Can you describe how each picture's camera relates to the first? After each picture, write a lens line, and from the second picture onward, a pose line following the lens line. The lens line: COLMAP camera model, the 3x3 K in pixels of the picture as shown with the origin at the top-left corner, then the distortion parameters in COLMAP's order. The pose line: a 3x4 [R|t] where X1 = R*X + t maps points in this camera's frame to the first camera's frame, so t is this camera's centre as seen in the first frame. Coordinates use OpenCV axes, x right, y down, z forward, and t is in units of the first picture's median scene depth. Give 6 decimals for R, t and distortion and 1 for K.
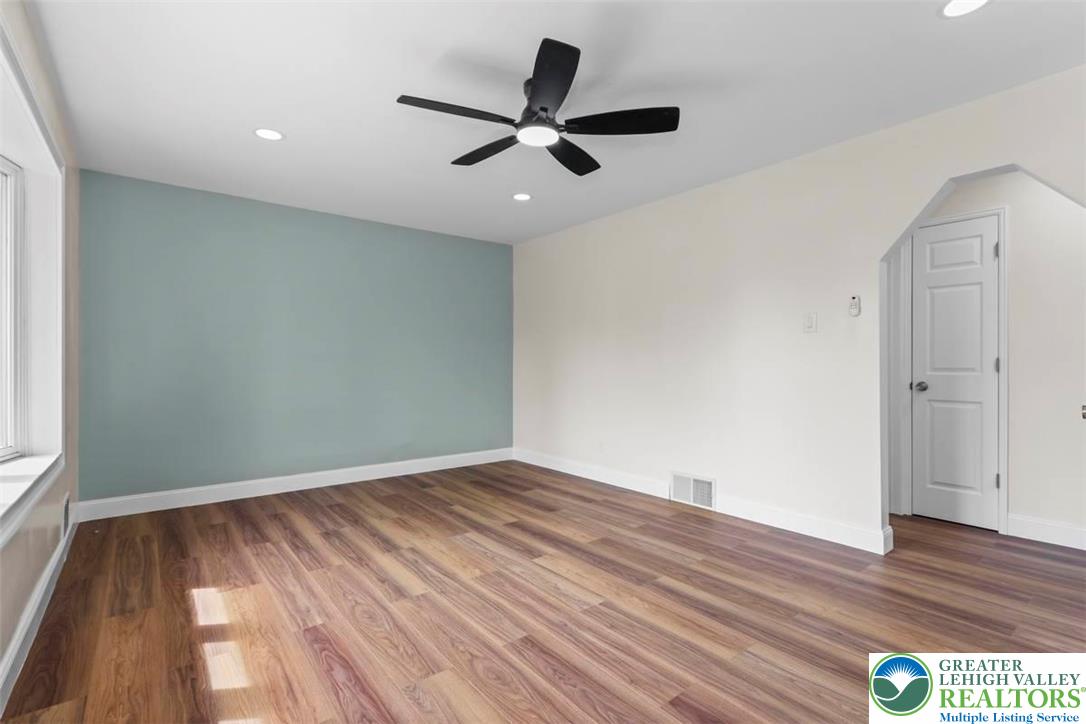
lens RADIAL K [[513.3, 0, 535.9], [0, 513.3, 358.9], [0, 0, 1]] dist [0.002634, 0.003939]
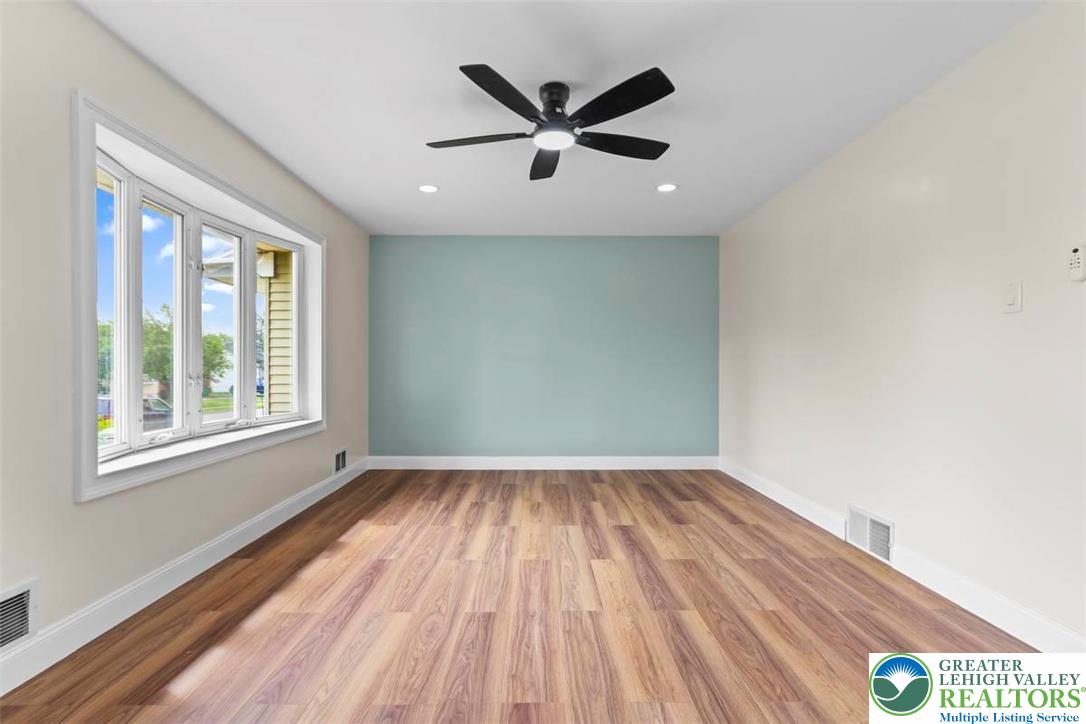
lens RADIAL K [[513.3, 0, 519.9], [0, 513.3, 365.5], [0, 0, 1]] dist [0.002634, 0.003939]
pose [[0.776293, -0.000681, -0.630372, 0.556857], [0.005269, 0.999971, 0.005409, 0.008073], [0.630351, -0.007521, 0.776274, 0.152083]]
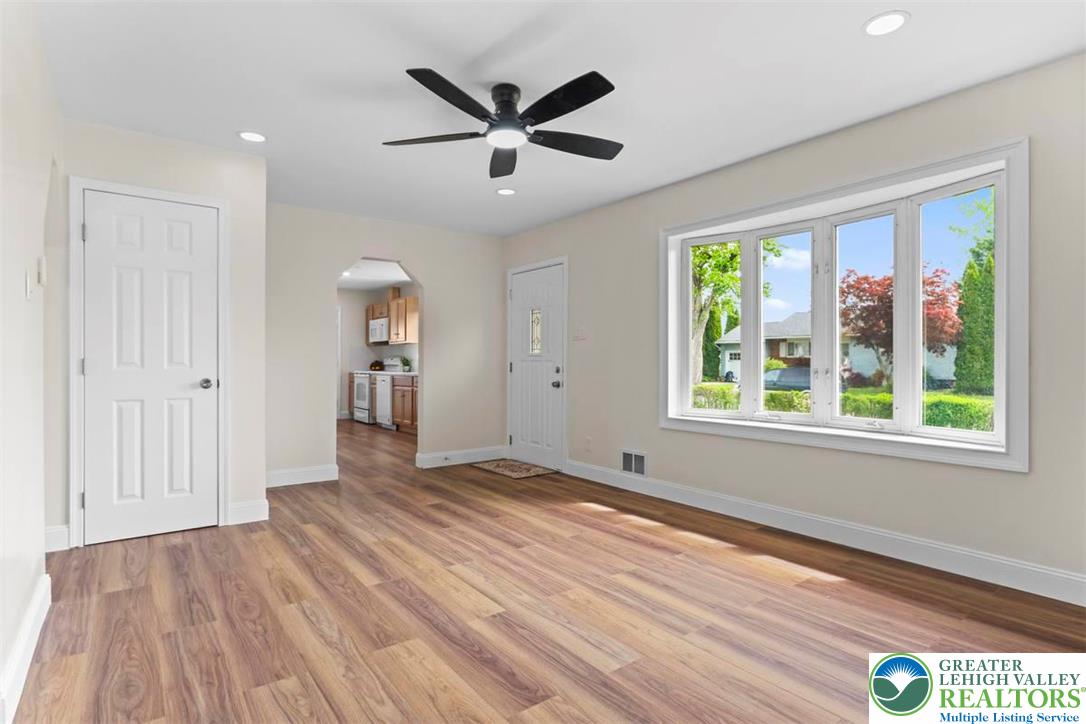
lens RADIAL K [[556.0, 0, 562.0], [0, 556.0, 368.3], [0, 0, 1]] dist [-0.004884, 0.004161]
pose [[-0.999744, -0.002737, -0.022444, -0.077931], [-0.002792, 0.999993, 0.002430, 0.026662], [0.022437, 0.002492, -0.999745, 1.985553]]
